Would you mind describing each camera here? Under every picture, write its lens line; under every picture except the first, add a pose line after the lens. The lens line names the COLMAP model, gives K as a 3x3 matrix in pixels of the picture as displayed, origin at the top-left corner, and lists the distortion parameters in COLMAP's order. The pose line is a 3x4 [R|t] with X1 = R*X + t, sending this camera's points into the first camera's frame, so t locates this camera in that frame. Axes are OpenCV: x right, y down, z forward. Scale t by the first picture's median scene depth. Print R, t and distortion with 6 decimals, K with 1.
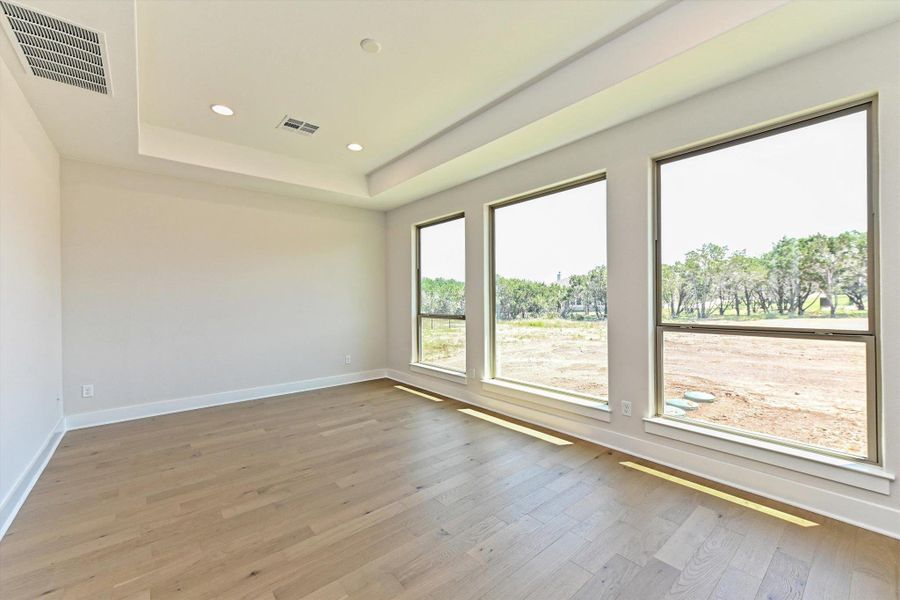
lens RADIAL K [[361.2, 0, 444.7], [0, 361.2, 299.5], [0, 0, 1]] dist [0.004300, 0.000092]
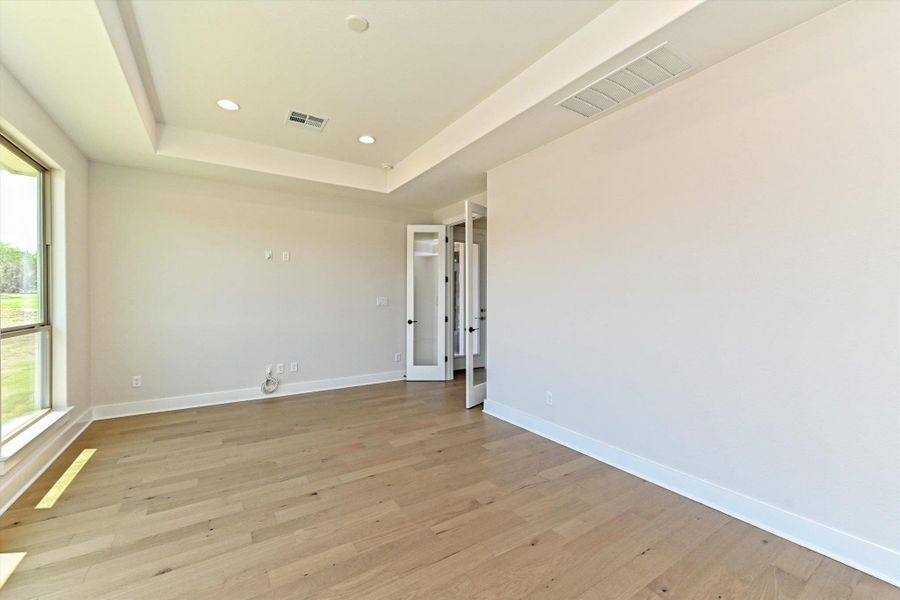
lens RADIAL K [[361.2, 0, 444.7], [0, 361.2, 299.5], [0, 0, 1]] dist [0.004300, 0.000092]
pose [[-0.992465, 0.009436, 0.122168, -0.332934], [0.009072, 0.999953, -0.003534, 0.005085], [-0.122196, -0.002399, -0.992503, 1.183656]]
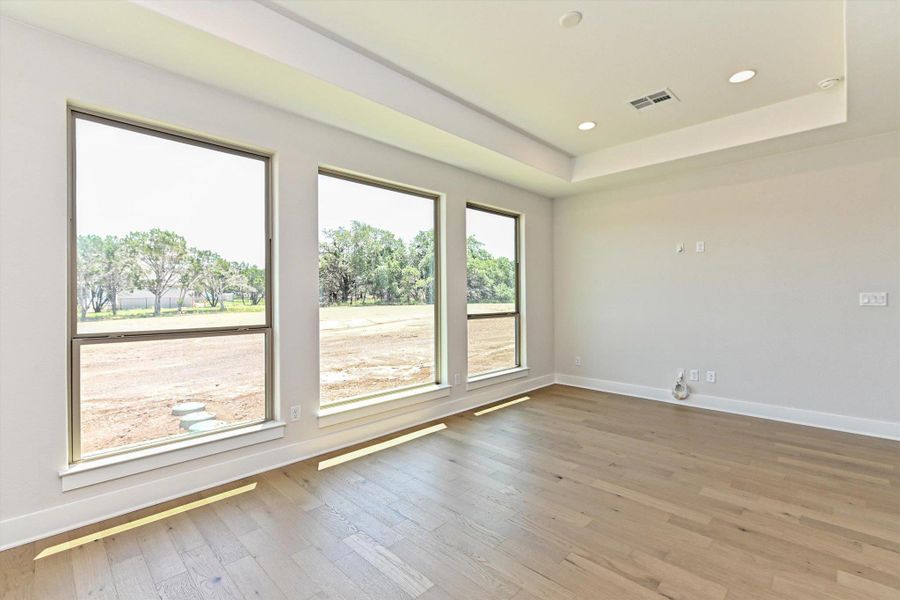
lens RADIAL K [[399.1, 0, 450.0], [0, 399.1, 300.0], [0, 0, 1]] dist [-0.002952, -0.000247]
pose [[-0.099776, 0.004919, 0.994998, -0.731946], [0.003730, 0.999983, -0.004570, 0.008052], [-0.995003, 0.003256, -0.099793, 0.881771]]
